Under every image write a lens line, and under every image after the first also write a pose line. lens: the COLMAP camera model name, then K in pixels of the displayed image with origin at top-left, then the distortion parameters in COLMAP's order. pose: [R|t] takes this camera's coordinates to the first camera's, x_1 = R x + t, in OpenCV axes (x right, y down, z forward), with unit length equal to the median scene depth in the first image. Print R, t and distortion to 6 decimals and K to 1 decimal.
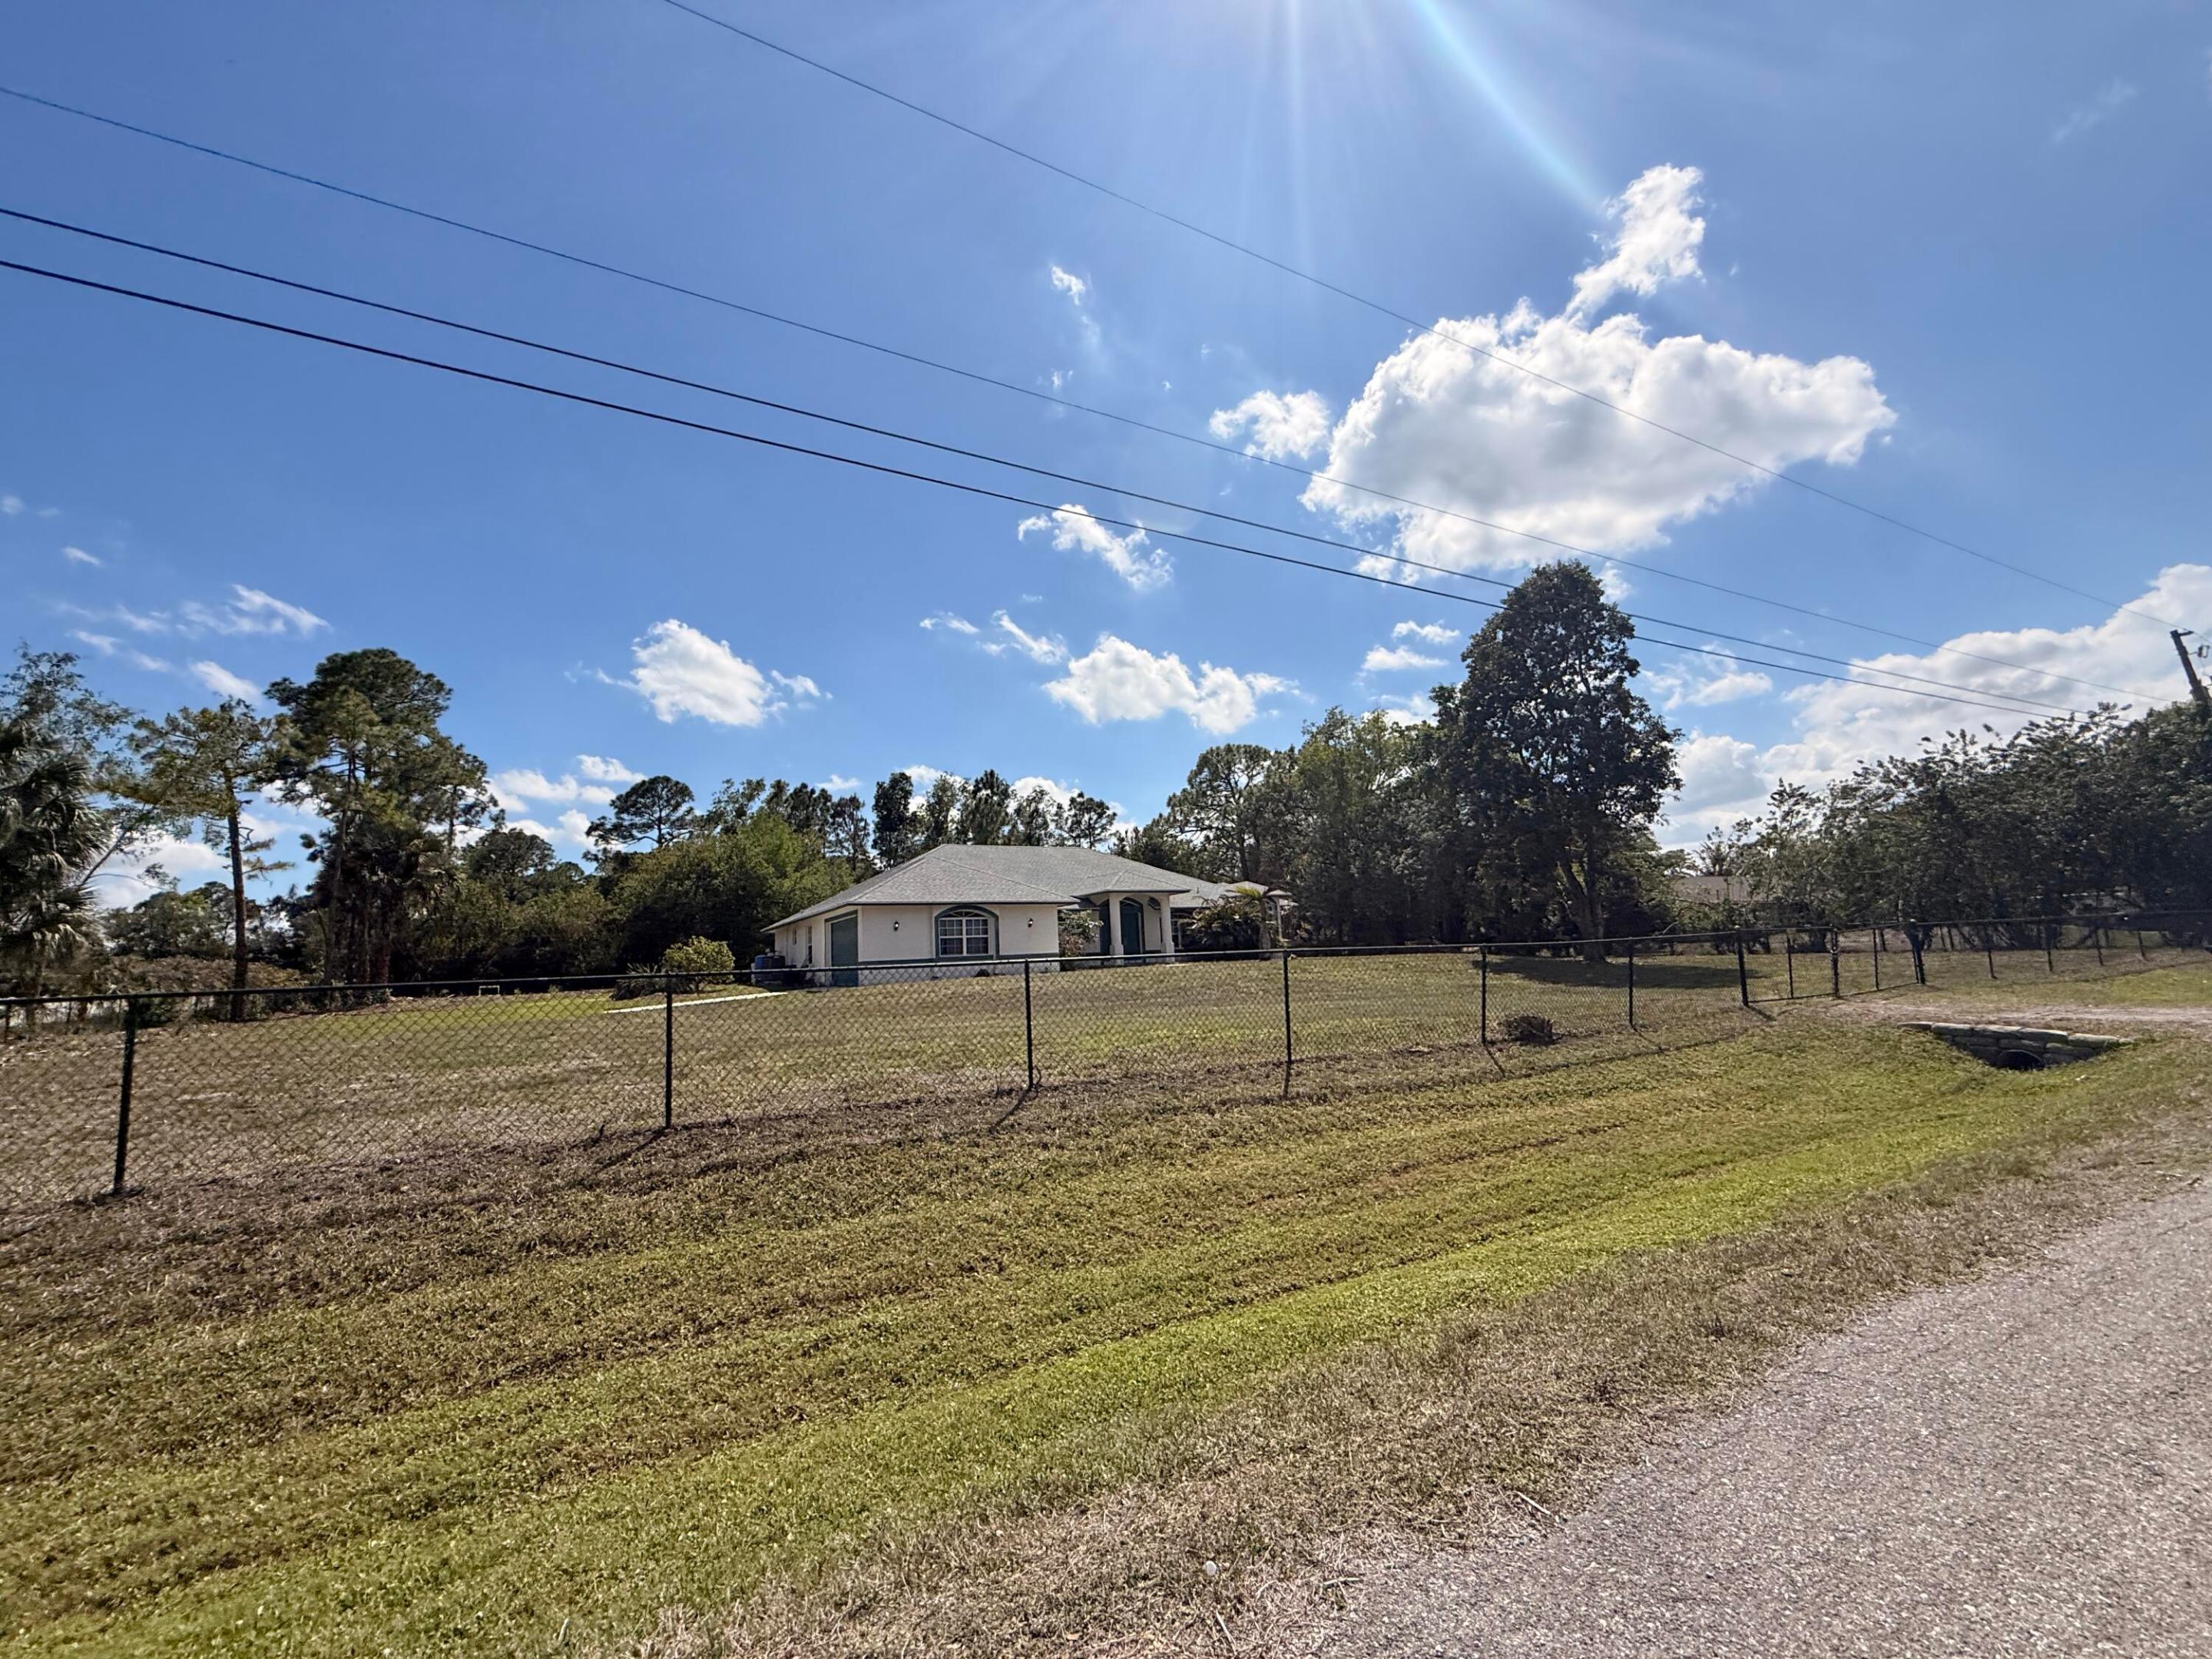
lens RADIAL K [[881.2, 0, 1096.6], [0, 881.2, 834.3], [0, 0, 1]] dist [0.002748, -0.000140]
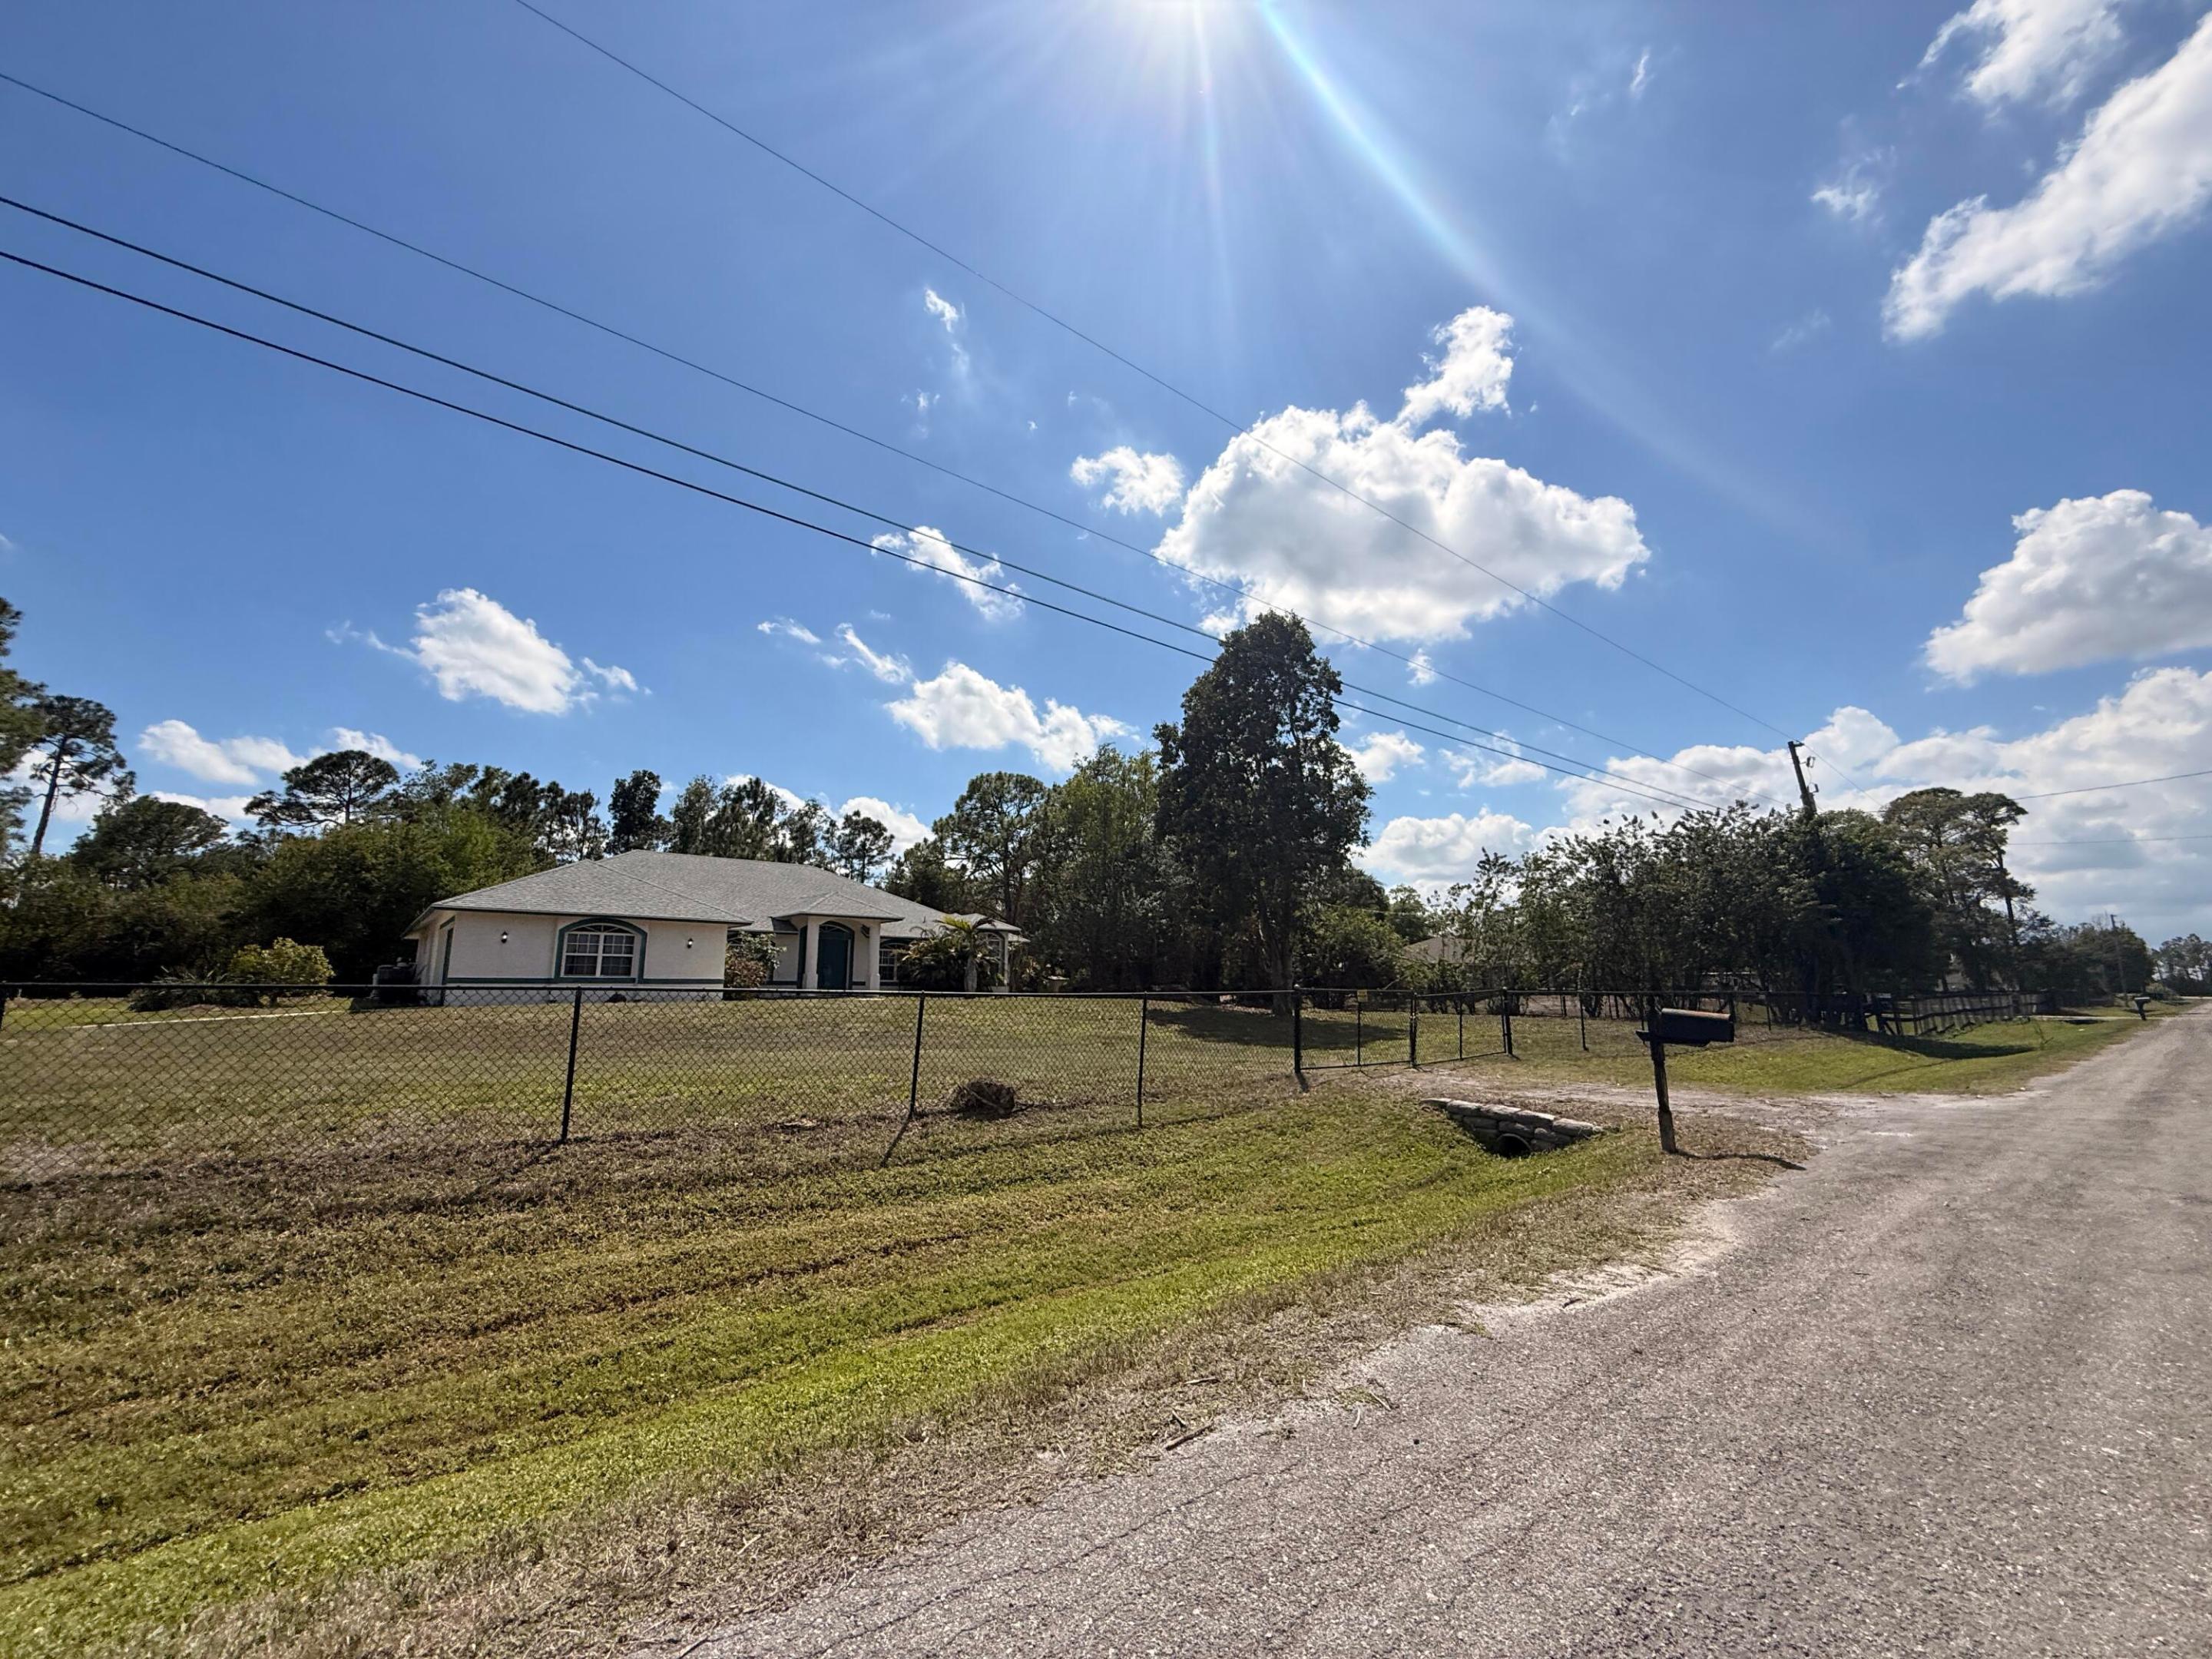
lens RADIAL K [[880.5, 0, 1098.4], [0, 880.5, 833.5], [0, 0, 1]] dist [0.002354, 0.000009]
pose [[0.980148, 0.079768, 0.181513, 0.063293], [-0.072718, 0.996329, -0.045176, 0.000722], [-0.184451, 0.031080, 0.982350, 0.024807]]
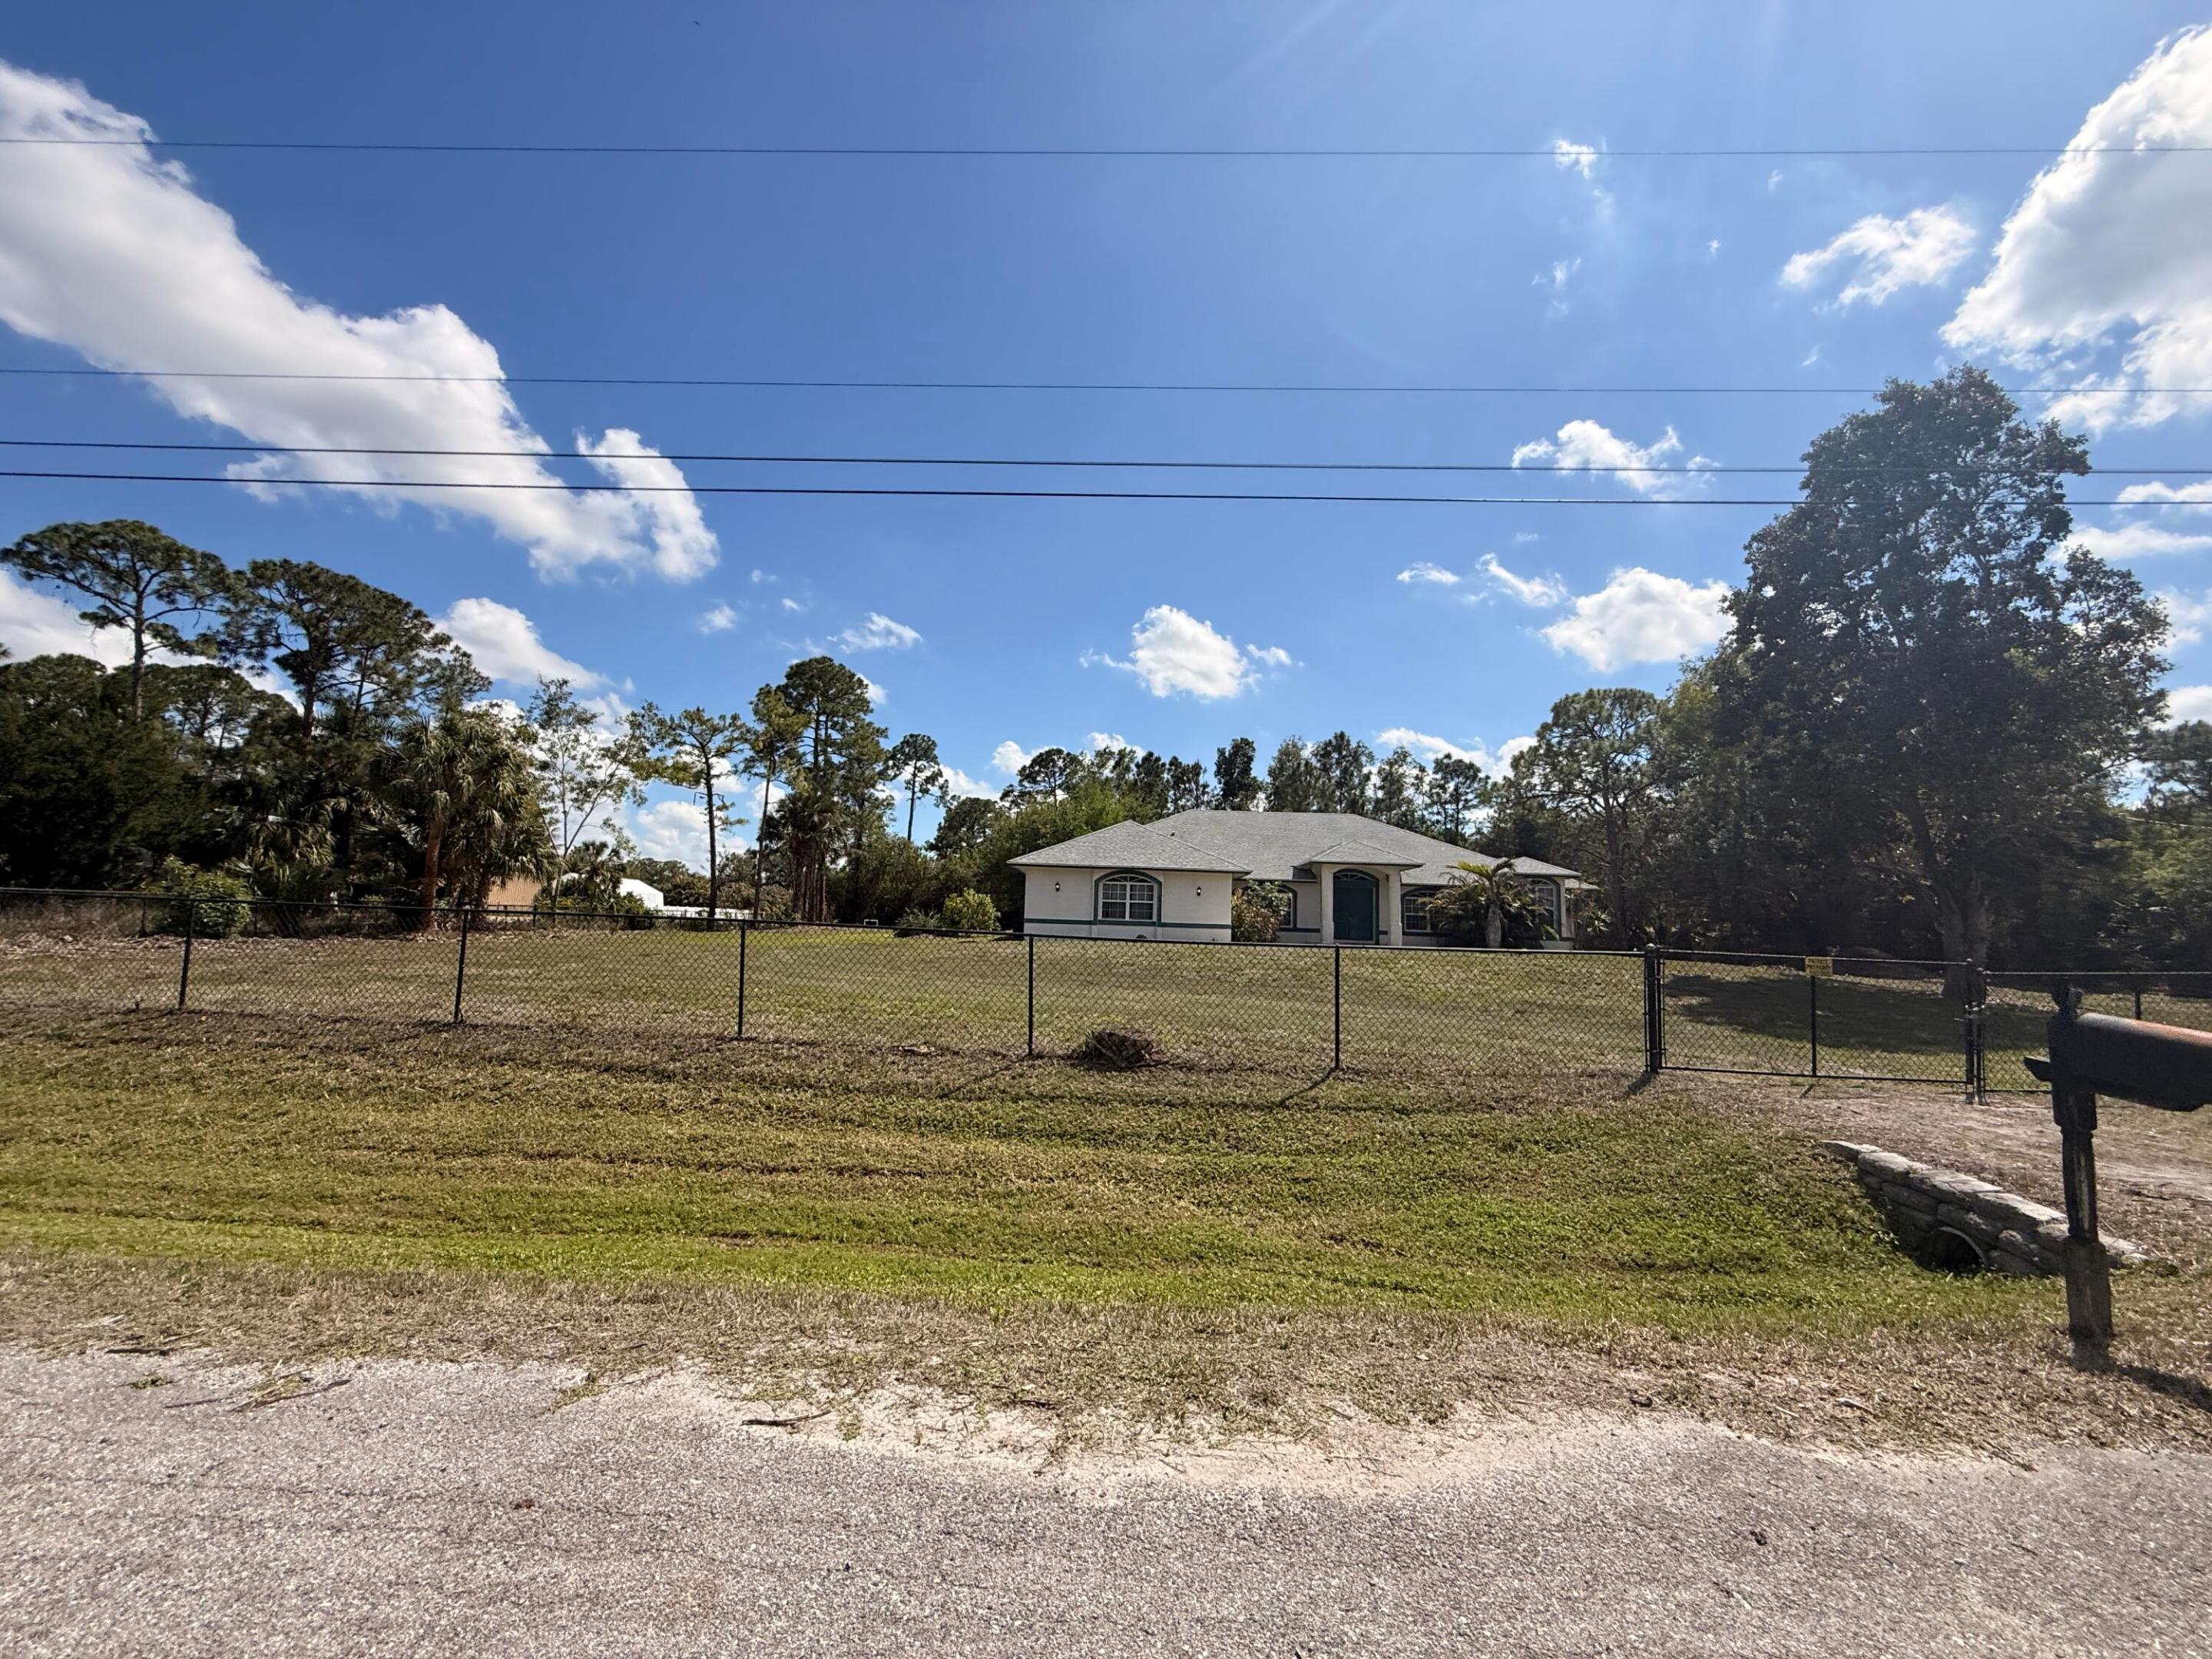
lens RADIAL K [[880.0, 0, 1101.4], [0, 880.0, 835.6], [0, 0, 1]] dist [0.001480, 0.000069]
pose [[0.862249, 0.021336, -0.506035, 0.129130], [-0.001193, 0.999195, 0.040096, 0.000639], [0.506483, -0.033969, 0.861580, 0.050287]]
